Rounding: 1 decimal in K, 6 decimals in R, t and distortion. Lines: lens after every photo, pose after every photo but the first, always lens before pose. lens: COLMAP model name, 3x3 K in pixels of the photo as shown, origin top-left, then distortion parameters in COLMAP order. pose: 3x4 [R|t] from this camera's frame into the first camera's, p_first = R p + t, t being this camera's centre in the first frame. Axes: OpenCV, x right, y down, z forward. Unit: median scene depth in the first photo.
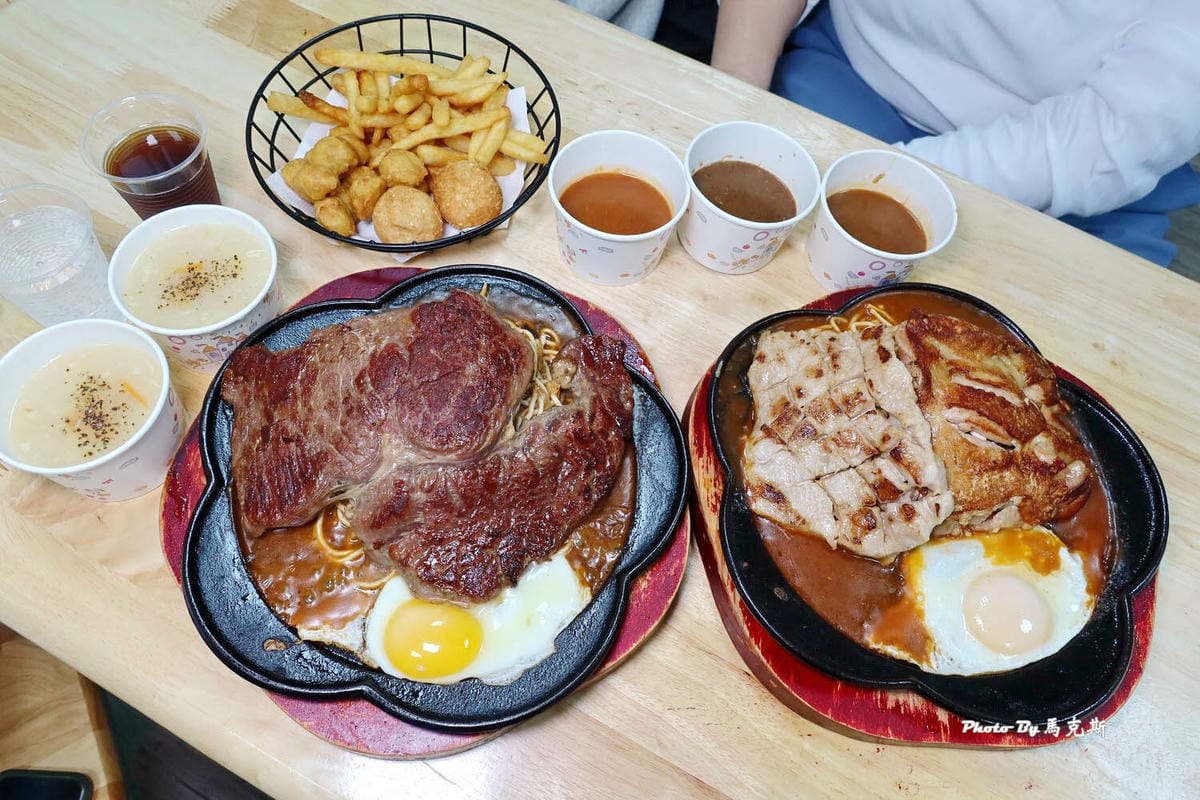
lens RADIAL K [[795.9, 0, 600.0], [0, 795.9, 400.0], [0, 0, 1]] dist [-0.003720, -0.003212]
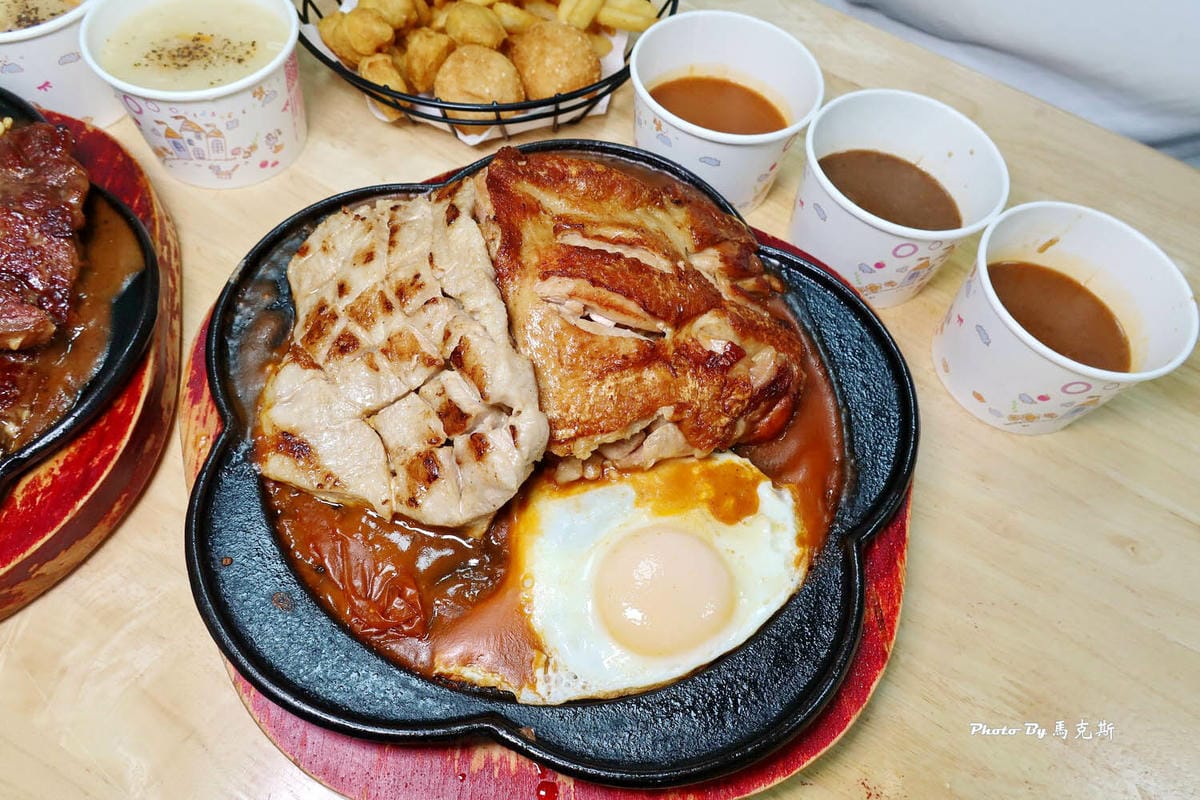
lens RADIAL K [[797.1, 0, 593.1], [0, 797.1, 412.1], [0, 0, 1]] dist [-0.026056, 0.003490]
pose [[0.992671, -0.106571, 0.056982, 0.426227], [0.108034, 0.993876, -0.023216, 0.133567], [-0.054159, 0.029201, 0.998105, 0.360986]]
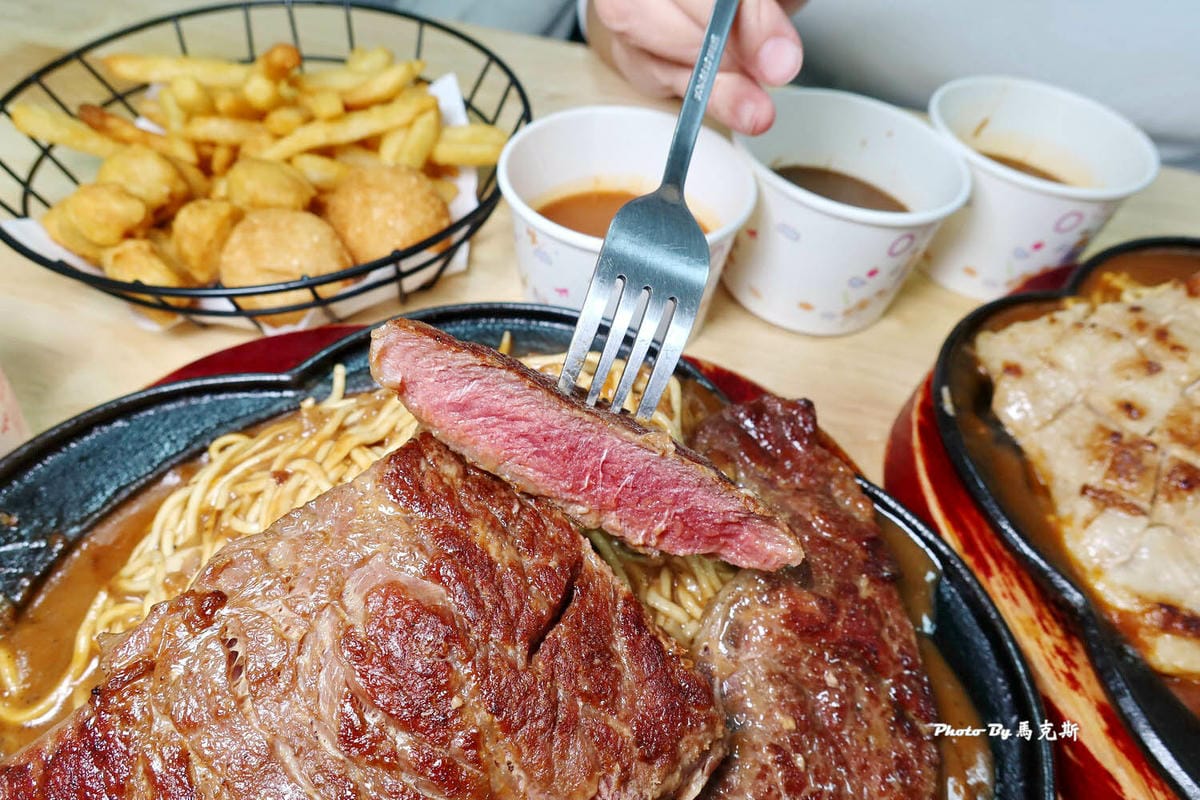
lens RADIAL K [[797.1, 0, 593.1], [0, 797.1, 412.1], [0, 0, 1]] dist [-0.026056, 0.003490]
pose [[0.976186, -0.172453, 0.131608, -0.151643], [0.198952, 0.953539, -0.226234, 0.040446], [-0.086479, 0.247030, 0.965141, 0.576850]]
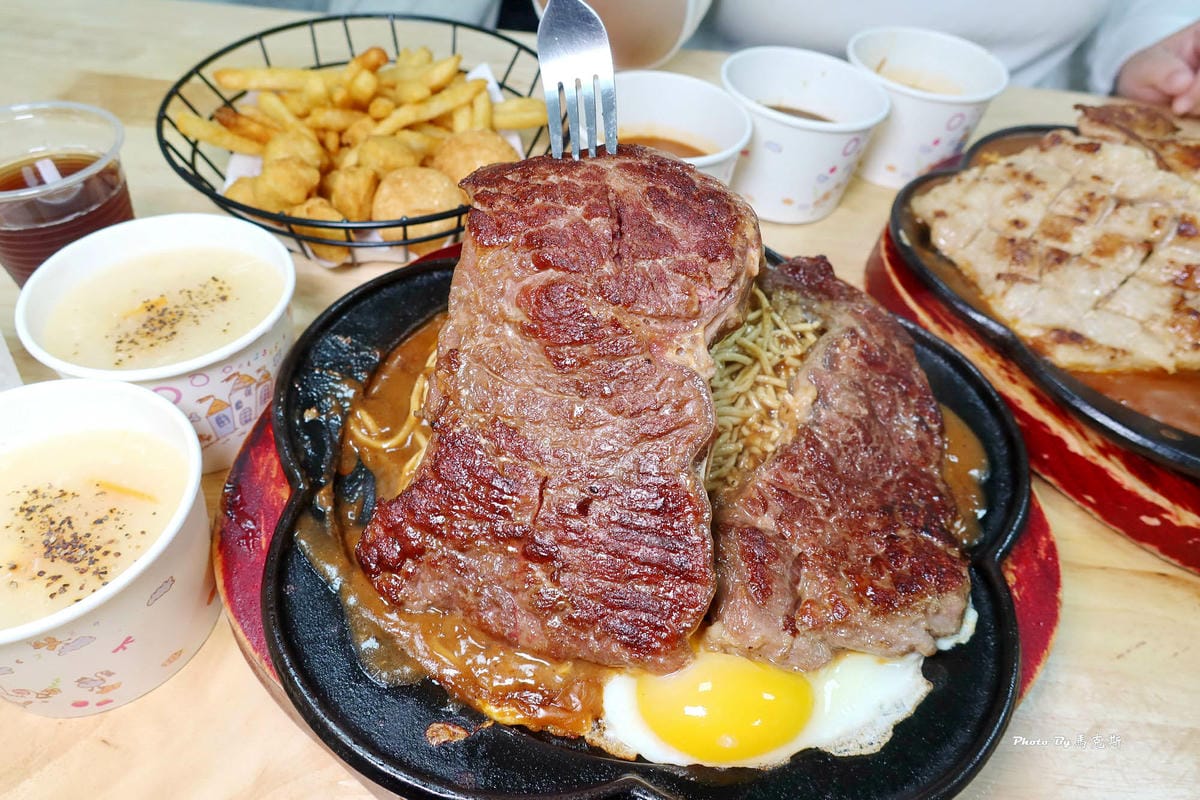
lens RADIAL K [[797.1, 0, 593.1], [0, 797.1, 412.1], [0, 0, 1]] dist [-0.026056, 0.003490]
pose [[0.916241, -0.310389, 0.253300, -0.406058], [0.362450, 0.911585, -0.194020, 0.168118], [-0.170683, 0.269578, 0.947732, 0.400559]]
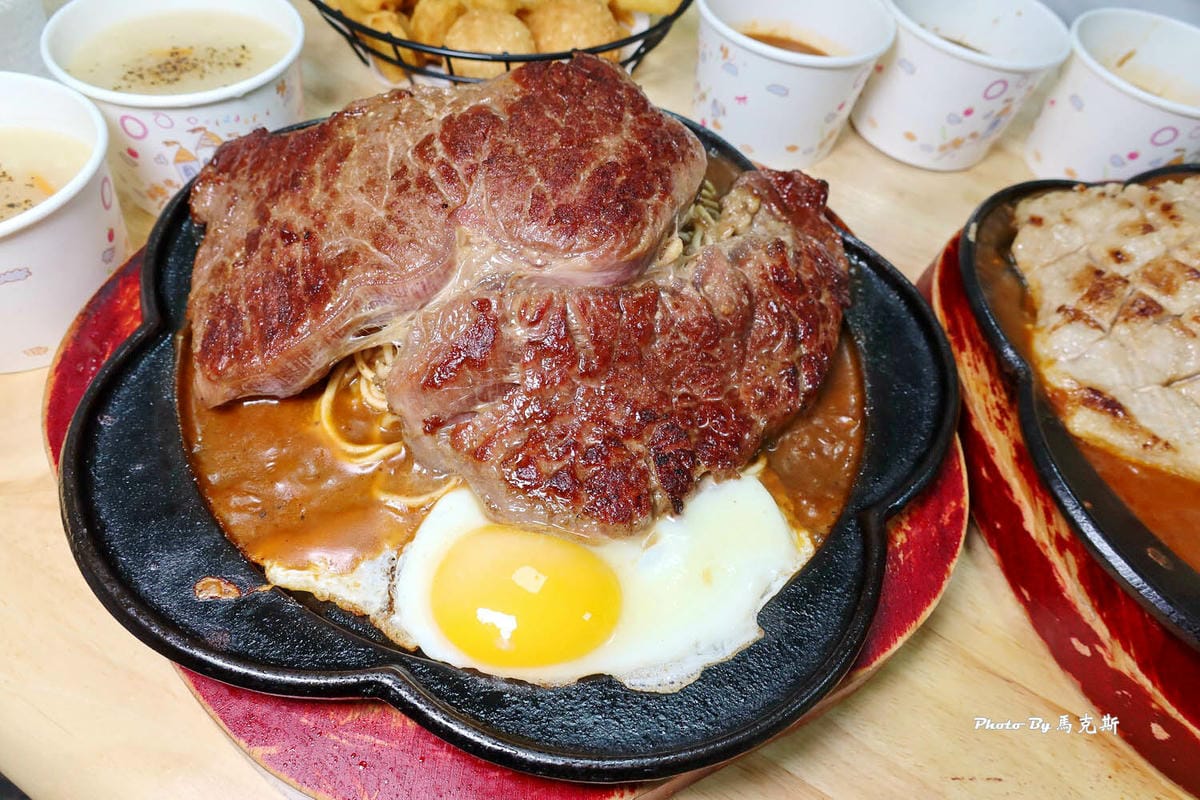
lens RADIAL K [[795.9, 0, 600.0], [0, 795.9, 400.0], [0, 0, 1]] dist [-0.003720, -0.003212]
pose [[0.999030, 0.042791, -0.010367, -0.148809], [-0.043986, 0.980386, -0.192117, 0.249273], [0.001943, 0.192387, 0.981317, 0.432410]]
